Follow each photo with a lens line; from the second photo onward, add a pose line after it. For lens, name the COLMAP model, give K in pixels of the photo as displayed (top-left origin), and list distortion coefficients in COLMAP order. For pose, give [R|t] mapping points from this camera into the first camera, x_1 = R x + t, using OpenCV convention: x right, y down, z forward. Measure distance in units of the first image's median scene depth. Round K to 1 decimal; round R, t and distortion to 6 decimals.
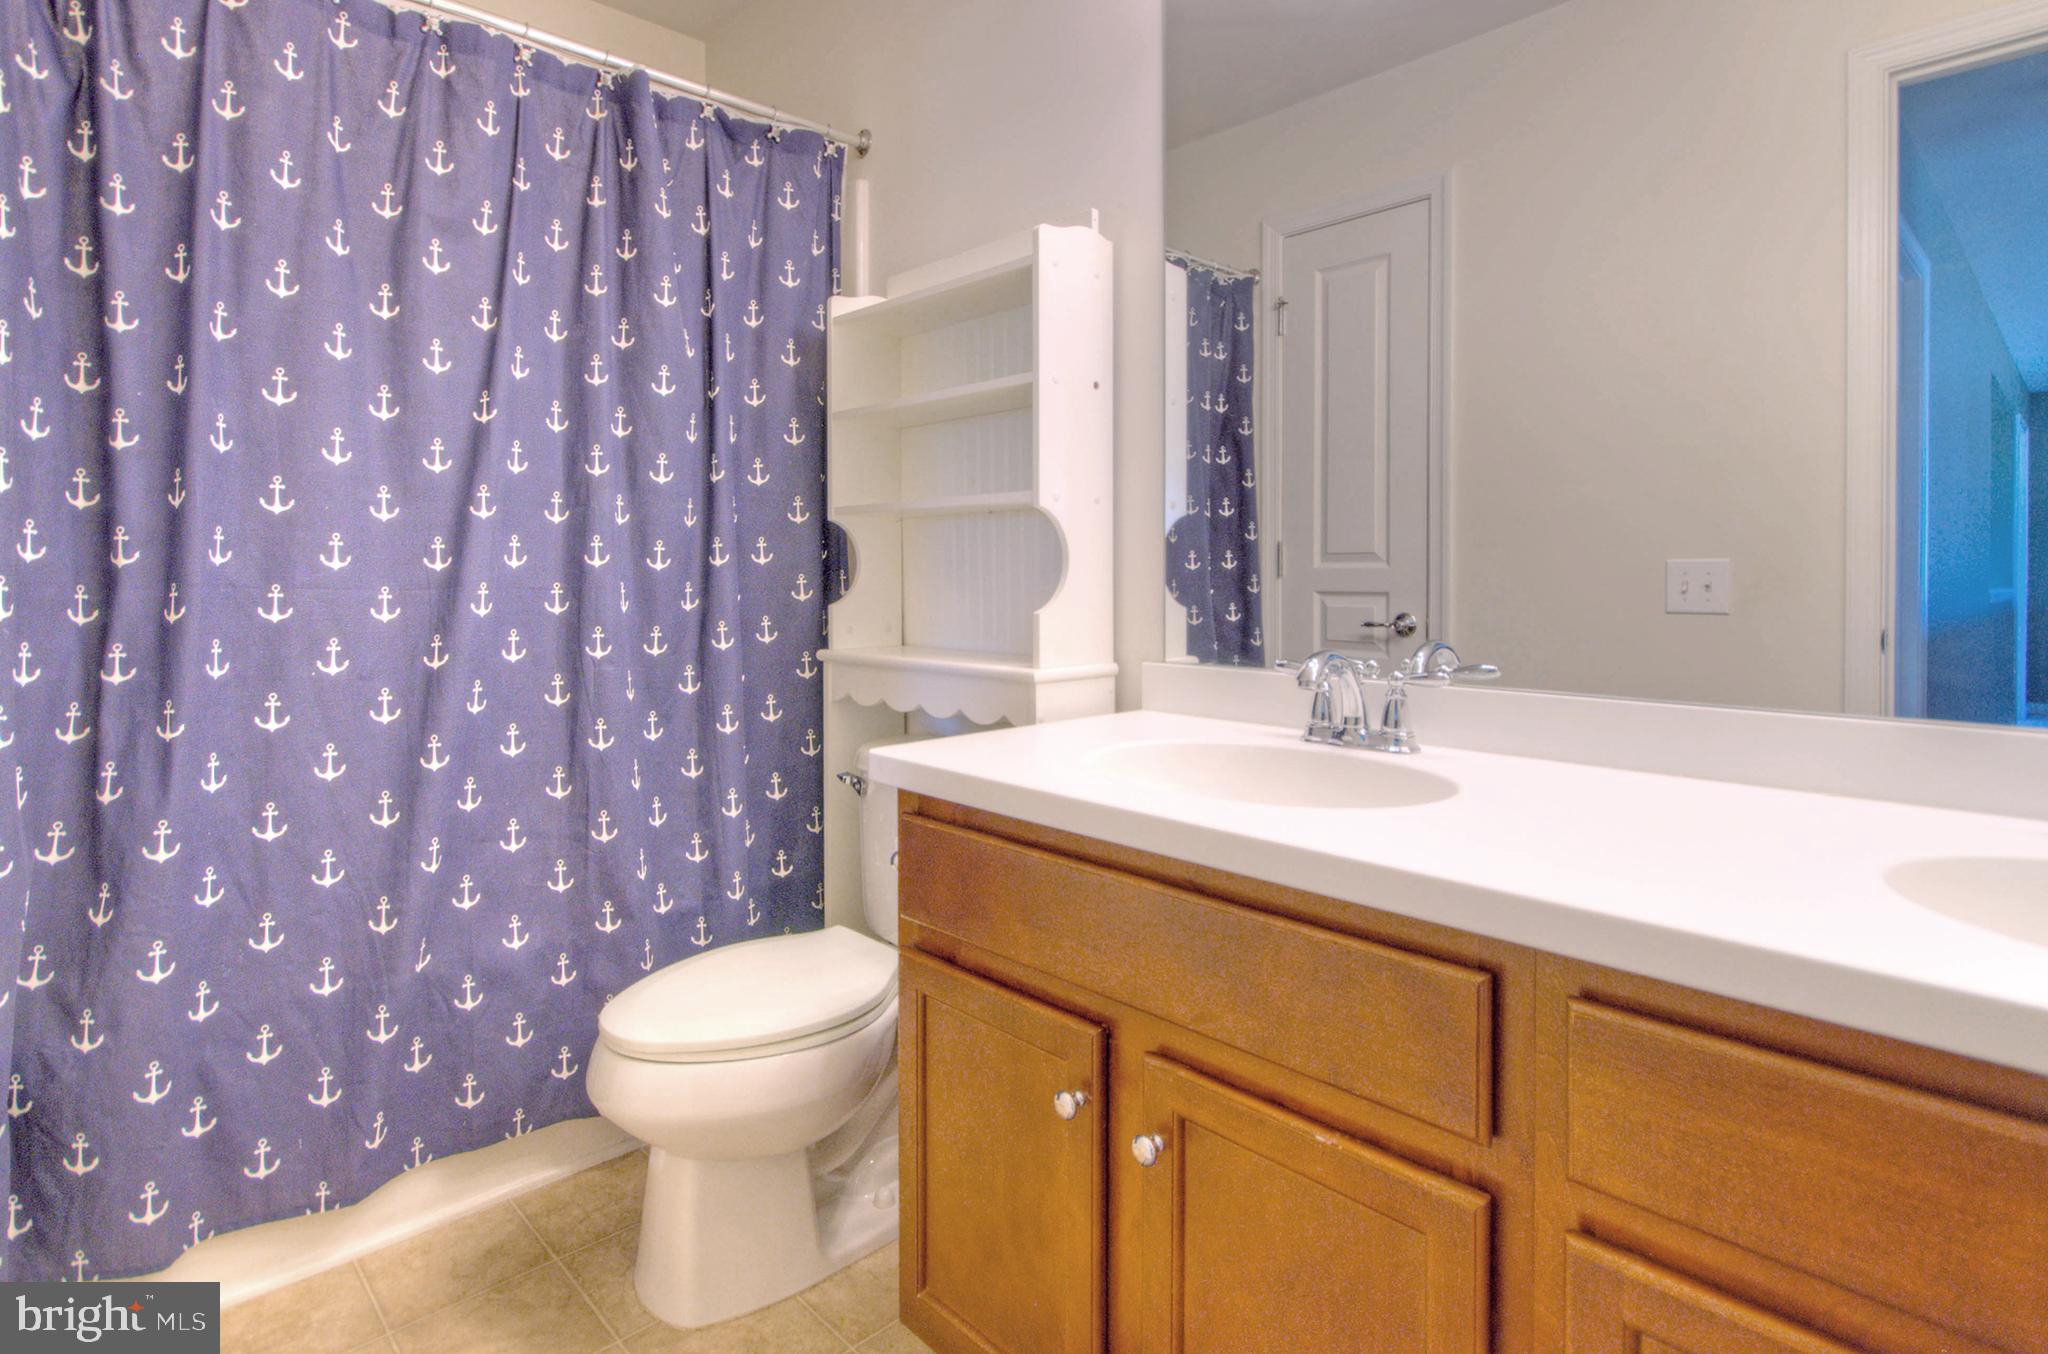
lens RADIAL K [[1007.1, 0, 1017.7], [0, 1007.1, 621.7], [0, 0, 1]] dist [-0.003080, 0.000765]
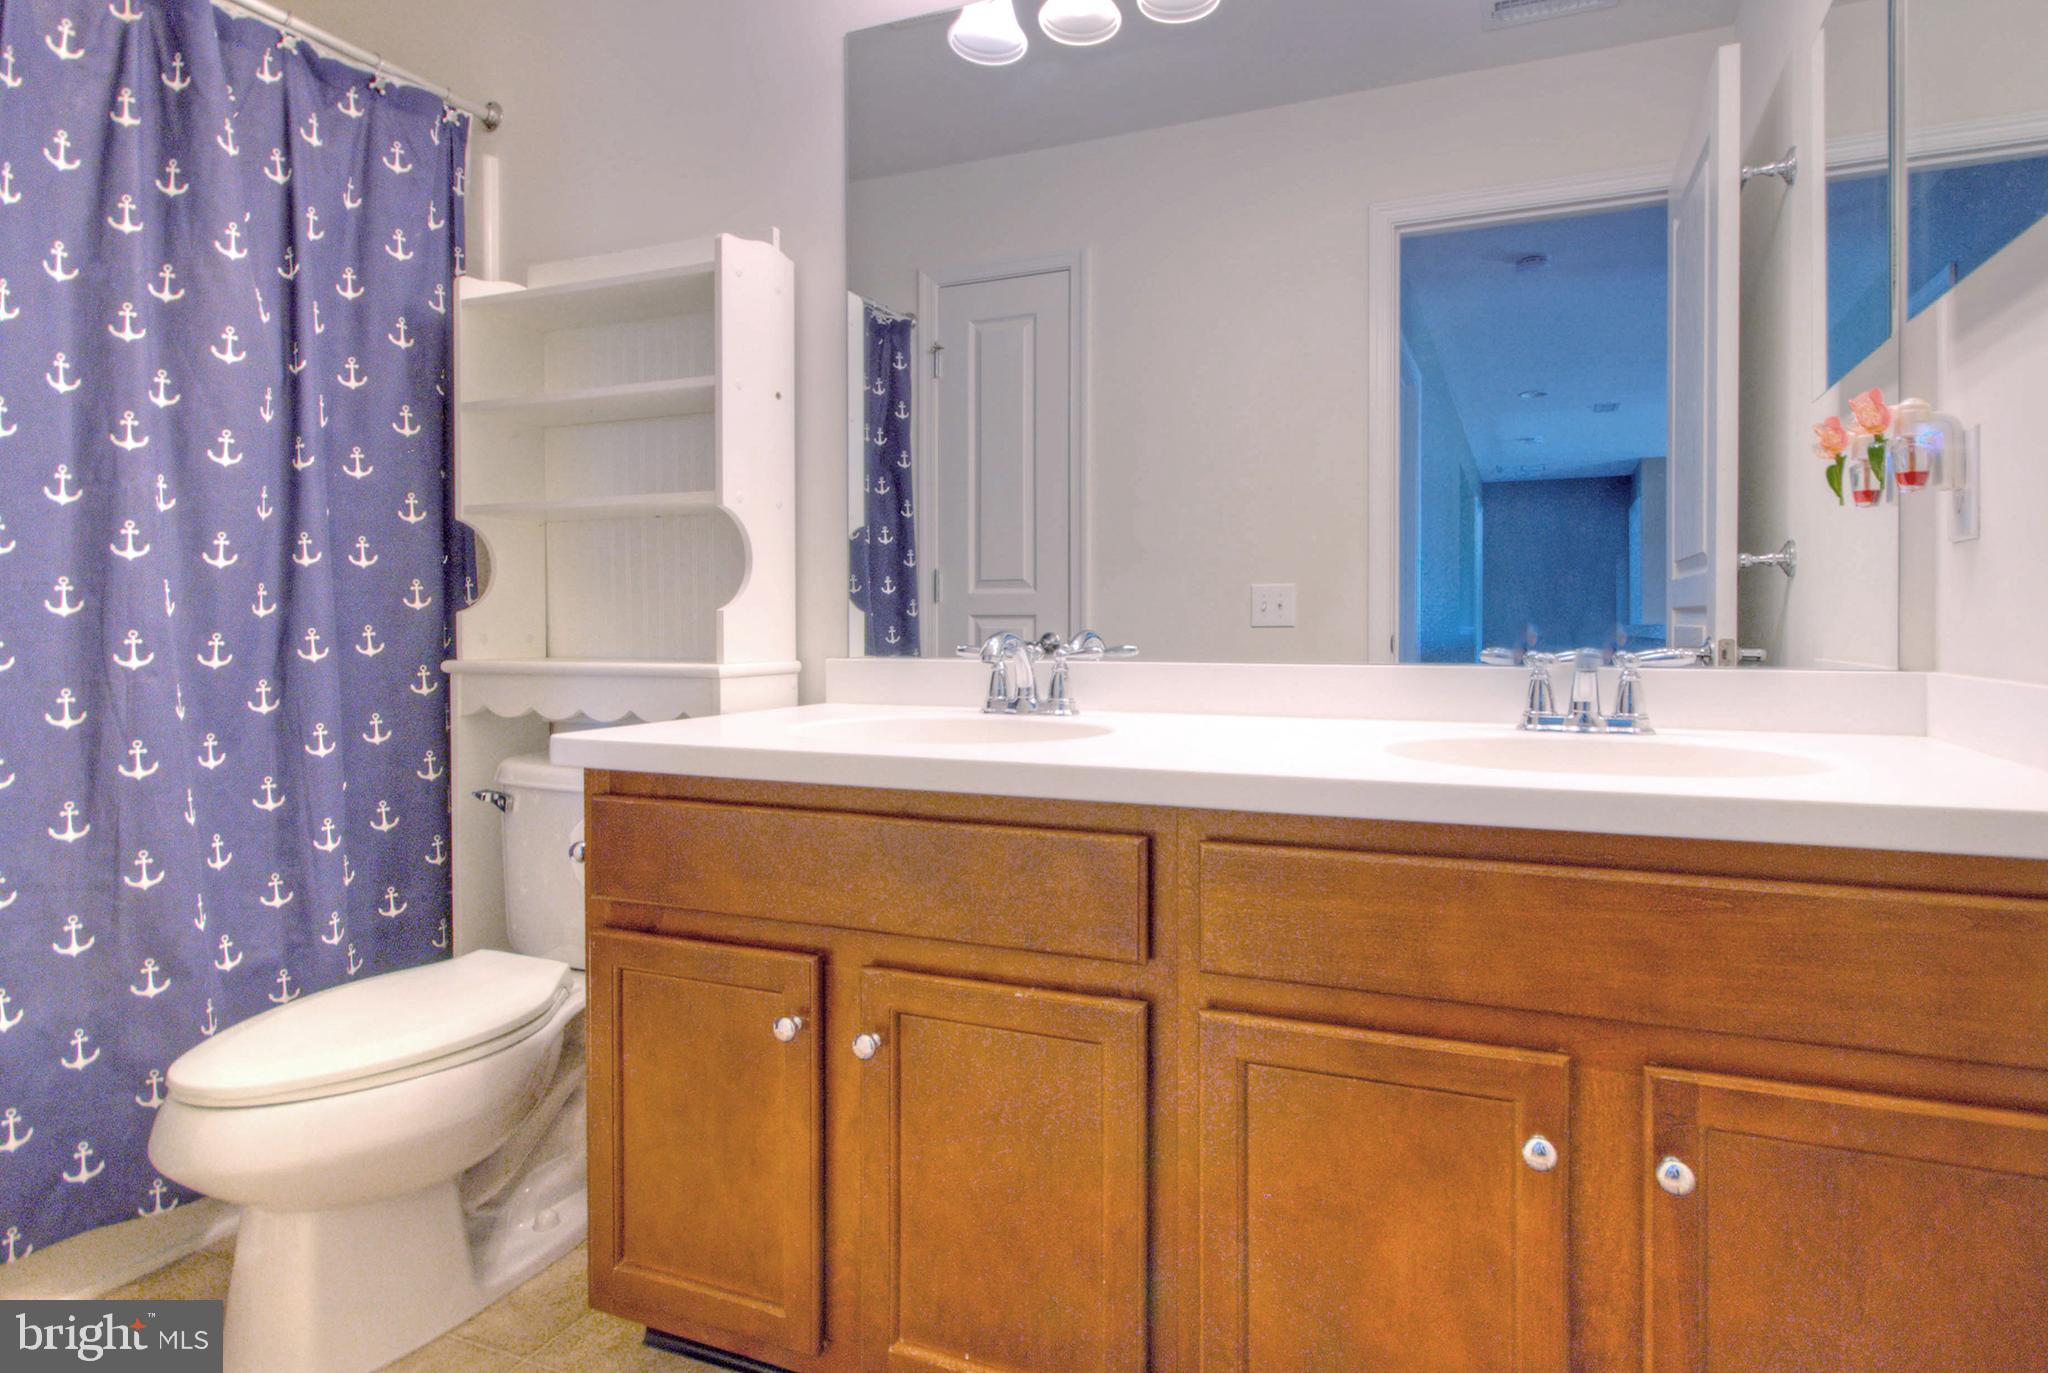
lens RADIAL K [[1143.0, 0, 1024.0], [0, 1143.0, 686.5], [0, 0, 1]] dist [0.004189, -0.003028]
pose [[0.926061, 0.018790, 0.376905, -0.103374], [-0.004749, 0.999261, -0.038147, 0.087766], [-0.377343, 0.033536, 0.925466, -0.139164]]
